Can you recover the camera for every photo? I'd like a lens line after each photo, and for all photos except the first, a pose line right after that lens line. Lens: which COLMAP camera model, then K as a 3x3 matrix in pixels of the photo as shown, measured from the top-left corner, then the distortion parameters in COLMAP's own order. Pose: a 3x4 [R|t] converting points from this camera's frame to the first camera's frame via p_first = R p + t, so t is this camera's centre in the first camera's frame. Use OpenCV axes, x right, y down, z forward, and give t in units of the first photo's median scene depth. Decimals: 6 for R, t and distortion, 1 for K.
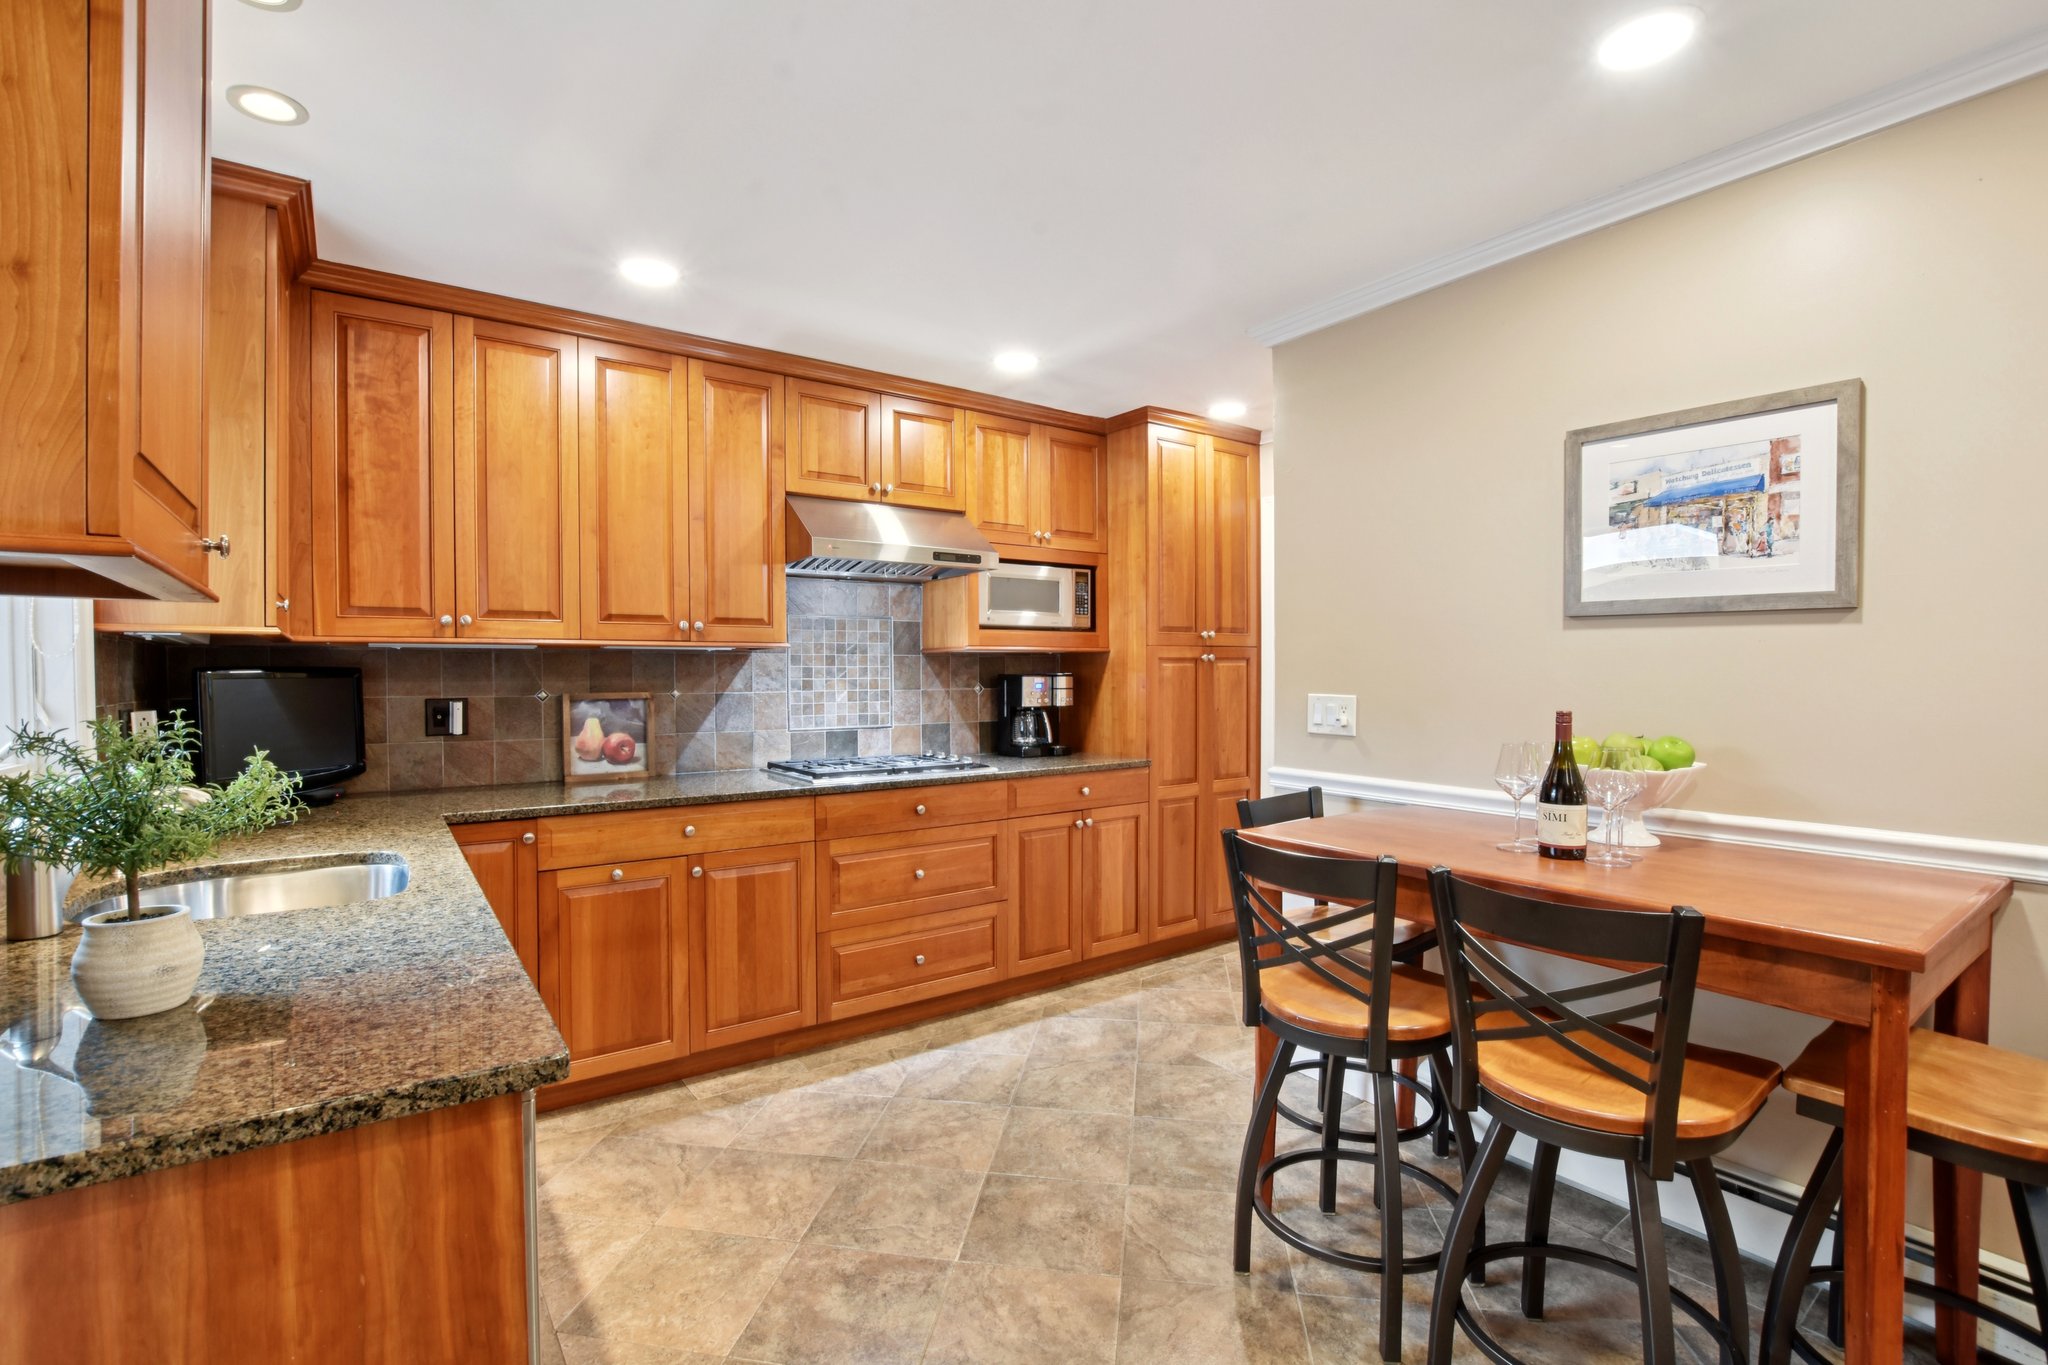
lens RADIAL K [[922.9, 0, 1012.8], [0, 922.9, 684.4], [0, 0, 1]] dist [-0.025701, 0.002121]
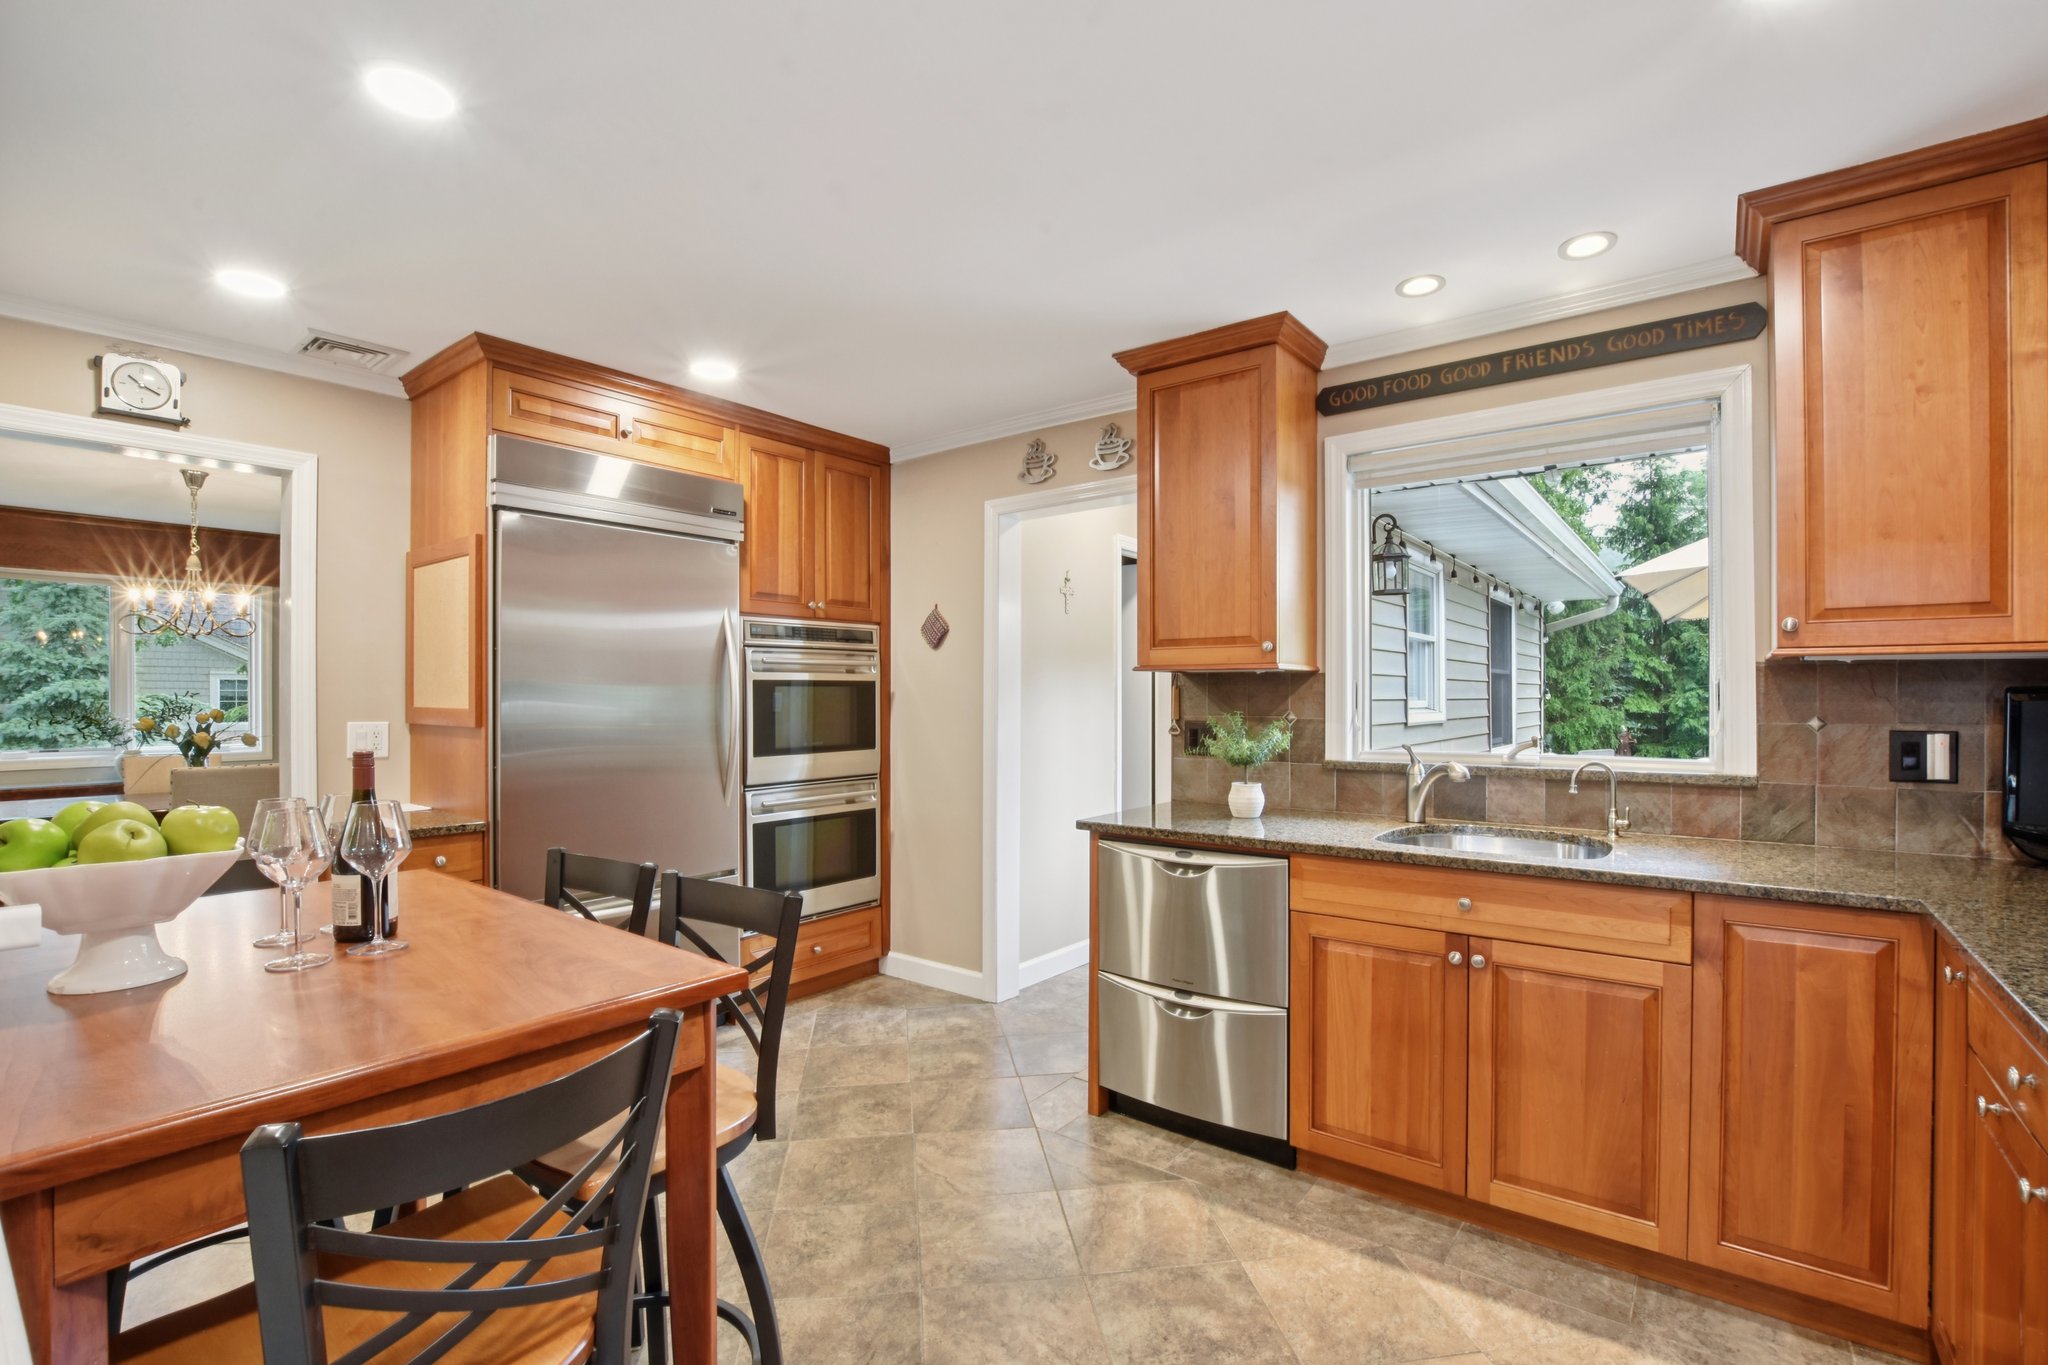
lens RADIAL K [[922.9, 0, 1012.0], [0, 922.9, 696.8], [0, 0, 1]] dist [-0.025701, 0.002121]
pose [[-0.960692, 0.004937, -0.277573, 0.160308], [0.002098, 0.999942, 0.010524, -0.013804], [0.277608, 0.009528, -0.960647, 1.066204]]
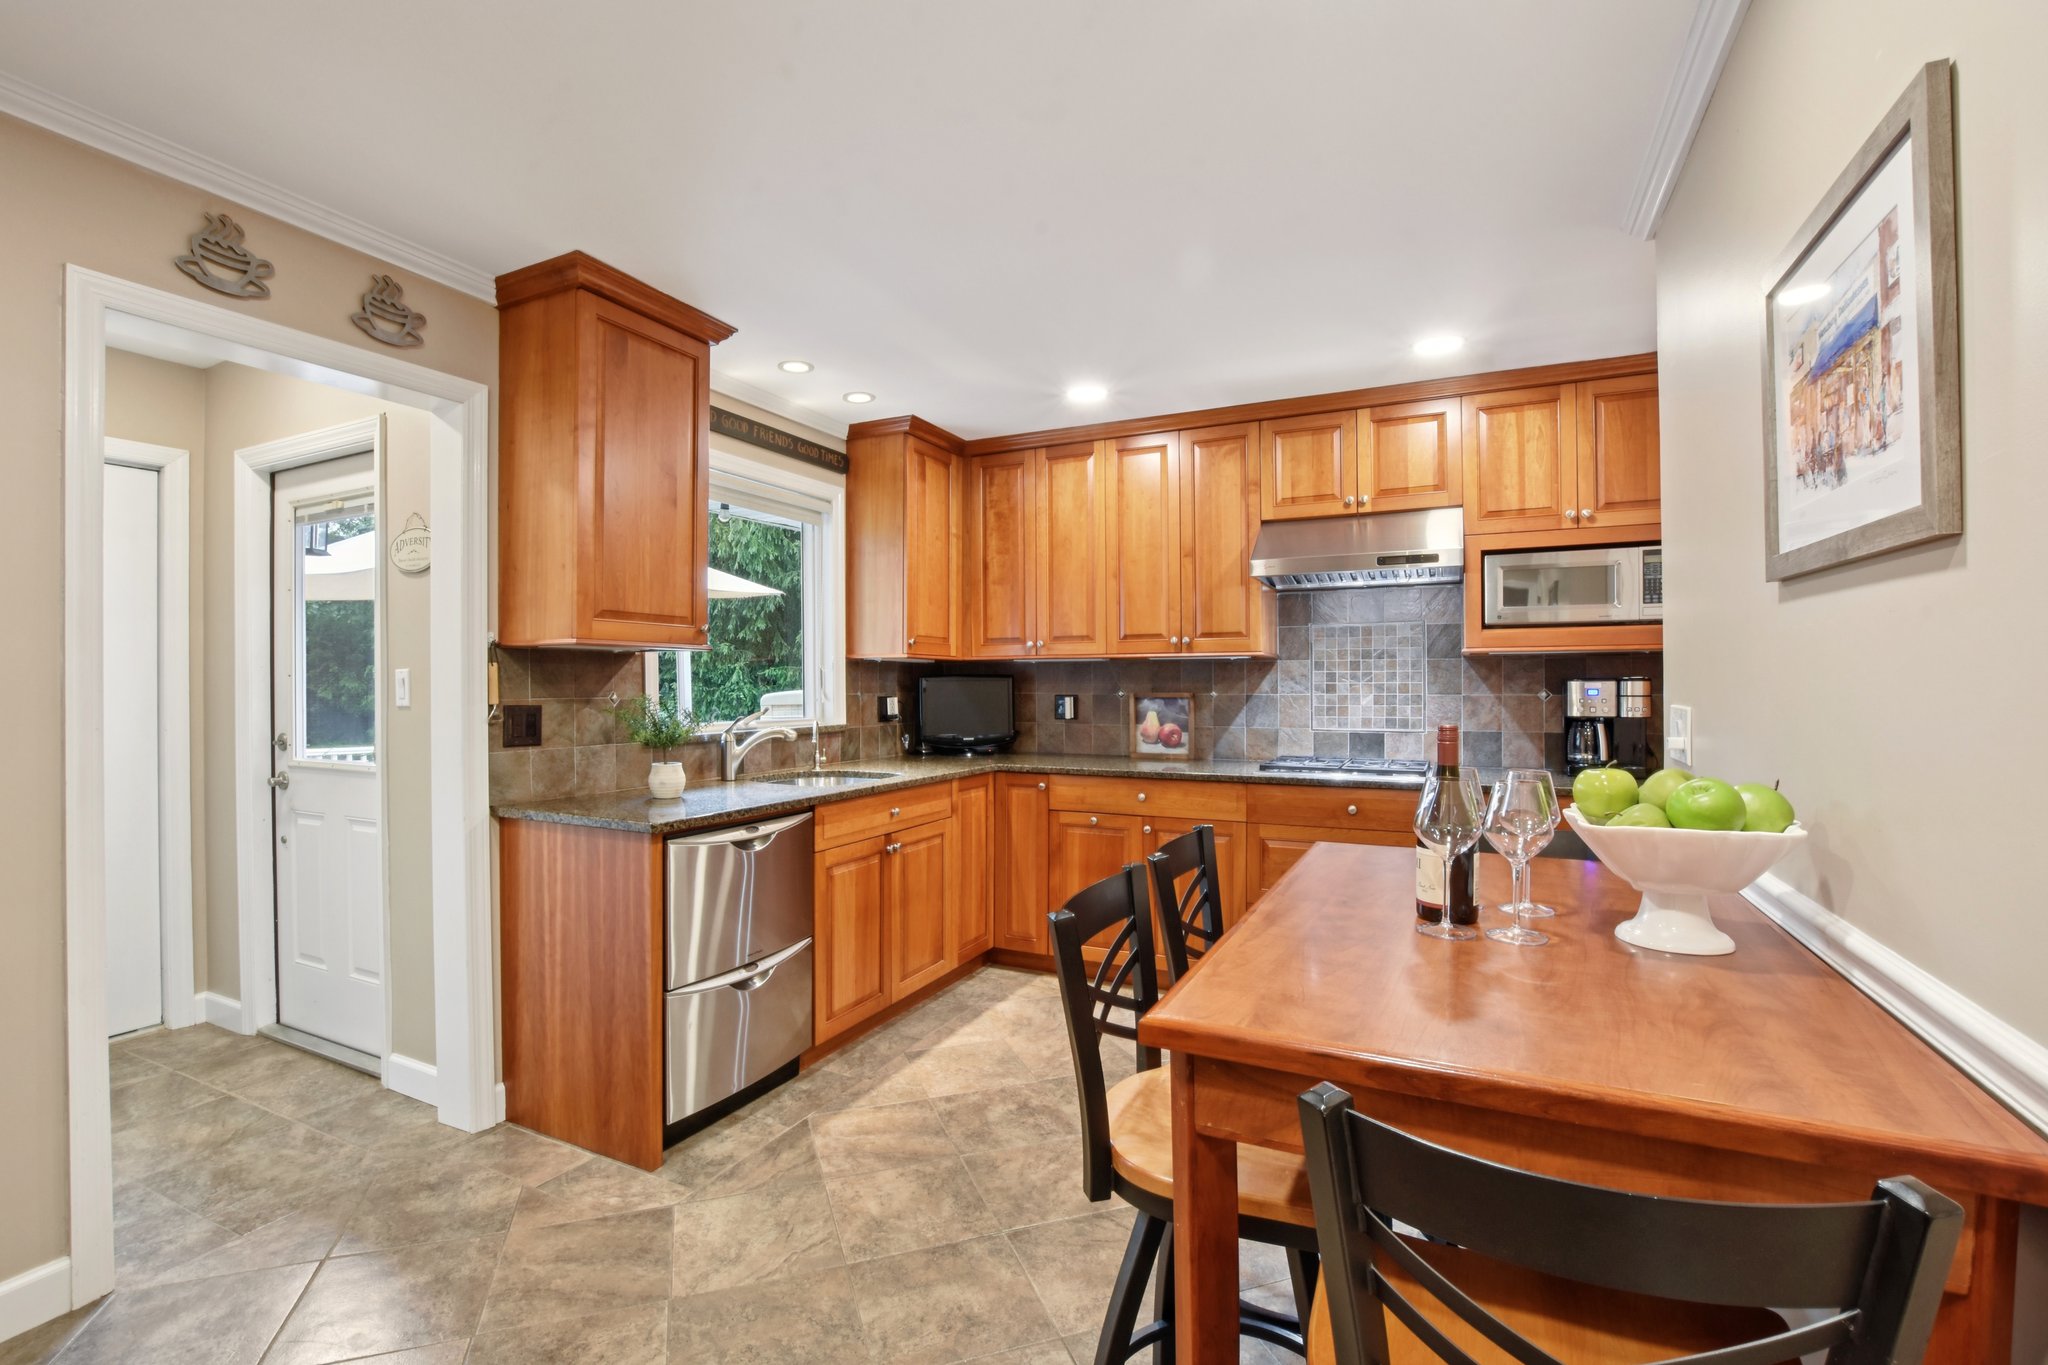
lens RADIAL K [[922.9, 0, 1020.0], [0, 922.9, 683.1], [0, 0, 1]] dist [-0.025701, 0.002121]
pose [[0.477550, 0.002316, -0.878601, 0.617114], [-0.009572, 0.999951, -0.002566, 0.000589], [0.878552, 0.009635, 0.477549, 0.180444]]
